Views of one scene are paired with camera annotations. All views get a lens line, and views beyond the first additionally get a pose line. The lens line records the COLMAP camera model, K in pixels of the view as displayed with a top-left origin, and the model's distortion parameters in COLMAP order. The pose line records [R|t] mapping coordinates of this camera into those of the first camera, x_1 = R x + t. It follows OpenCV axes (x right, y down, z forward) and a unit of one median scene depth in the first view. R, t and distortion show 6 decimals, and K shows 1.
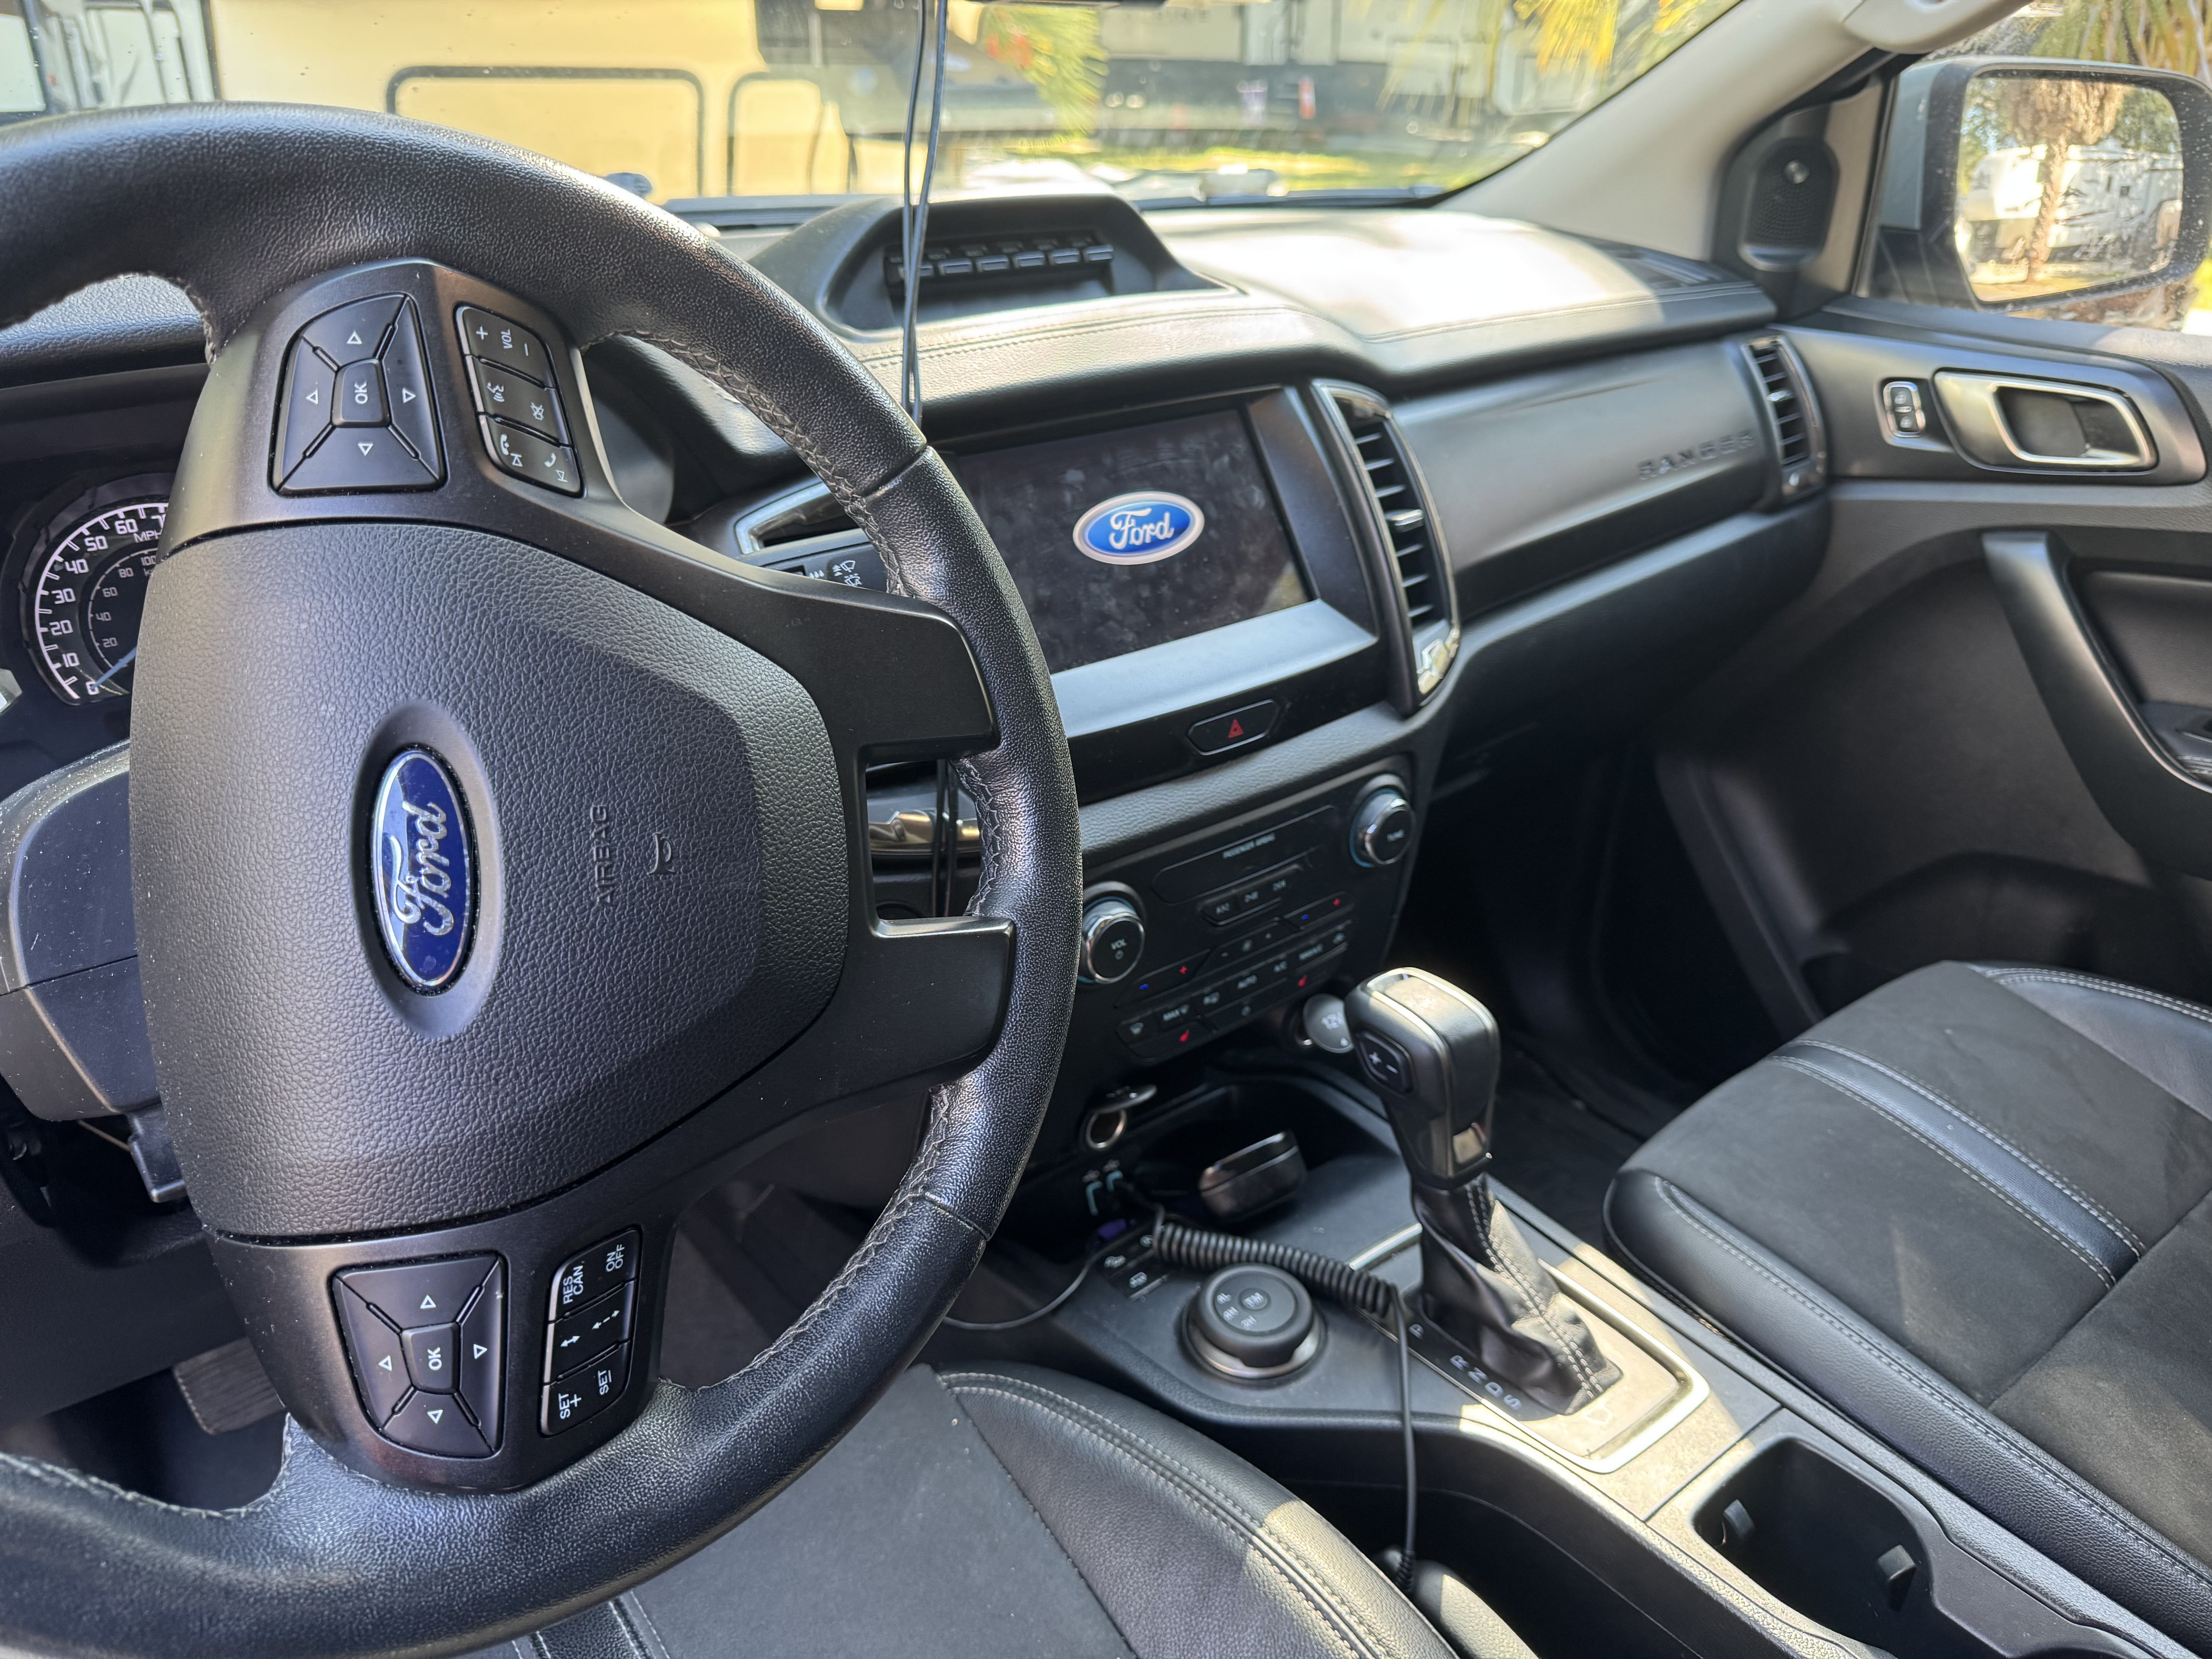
lens RADIAL K [[1568.7, 0, 1106.0], [0, 1568.7, 829.5], [0, 0, 1]] dist [-0.006362, -0.001029]
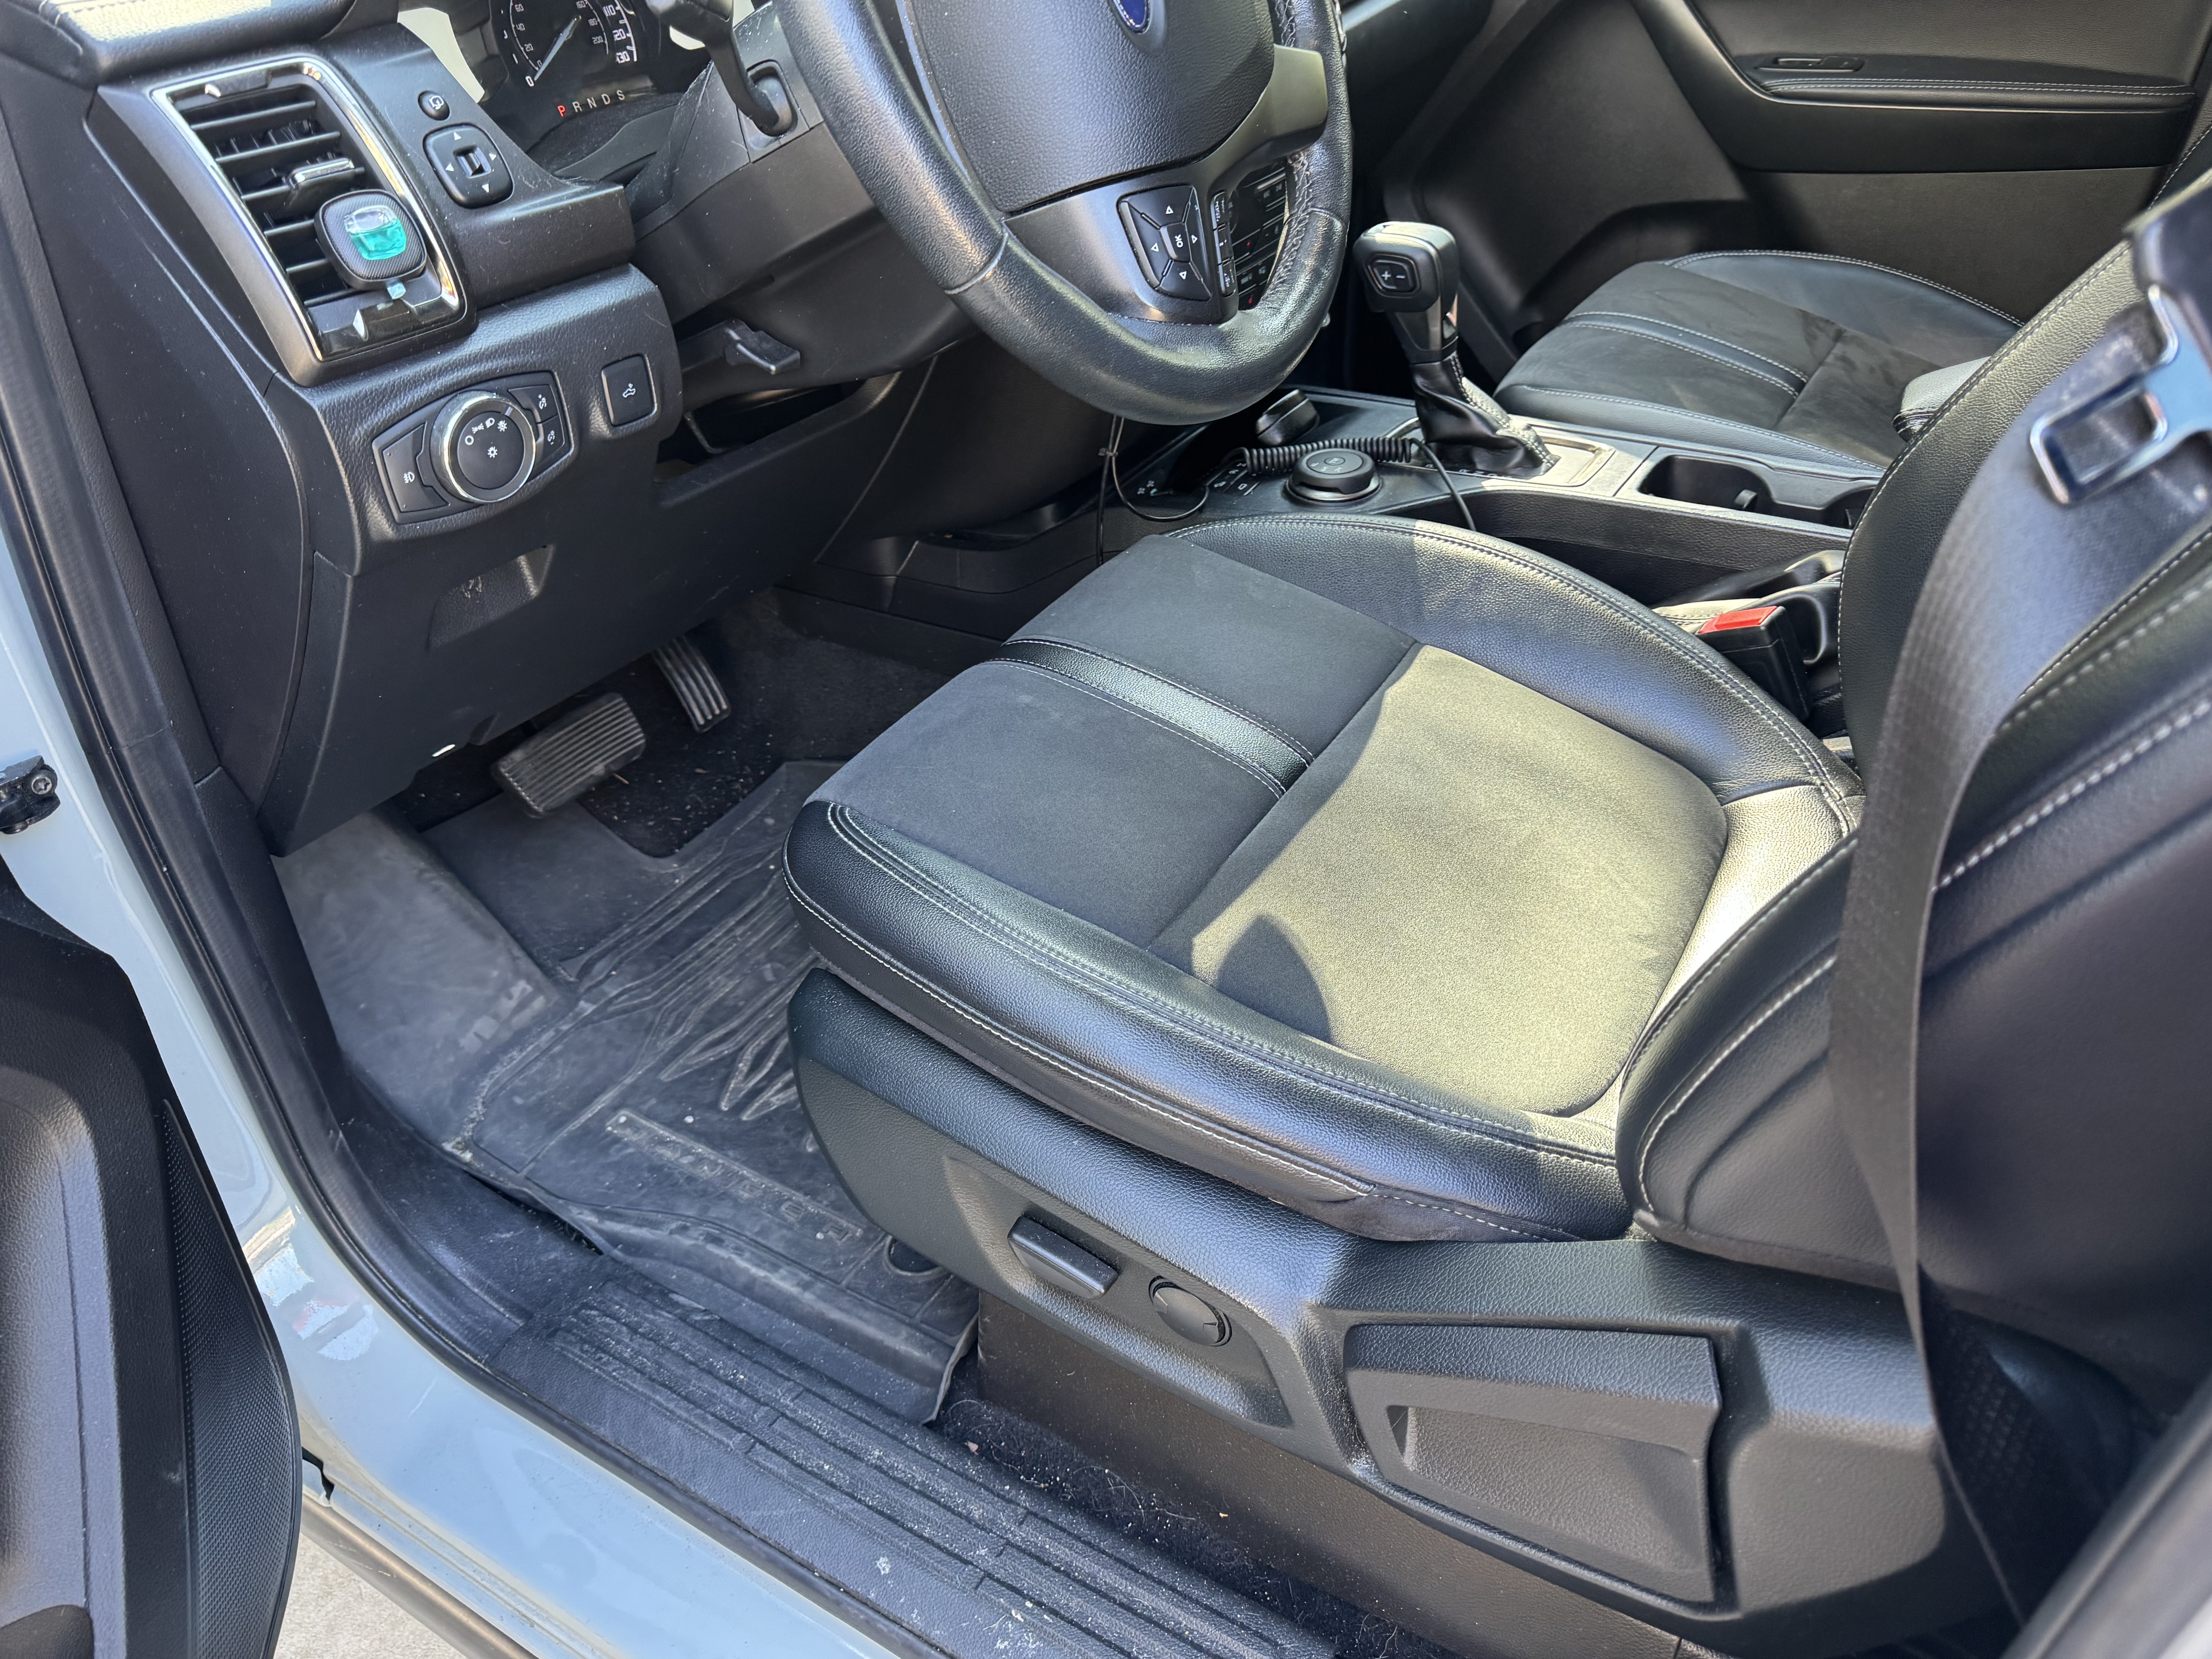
lens RADIAL K [[1609.5, 0, 1058.4], [0, 1609.5, 829.3], [0, 0, 1]] dist [0.076675, -0.000920]
pose [[0.937985, -0.235146, 0.254735, -0.556635], [0.205303, 0.968864, 0.138392, 0.328304], [-0.279346, -0.077512, 0.957057, -0.388354]]
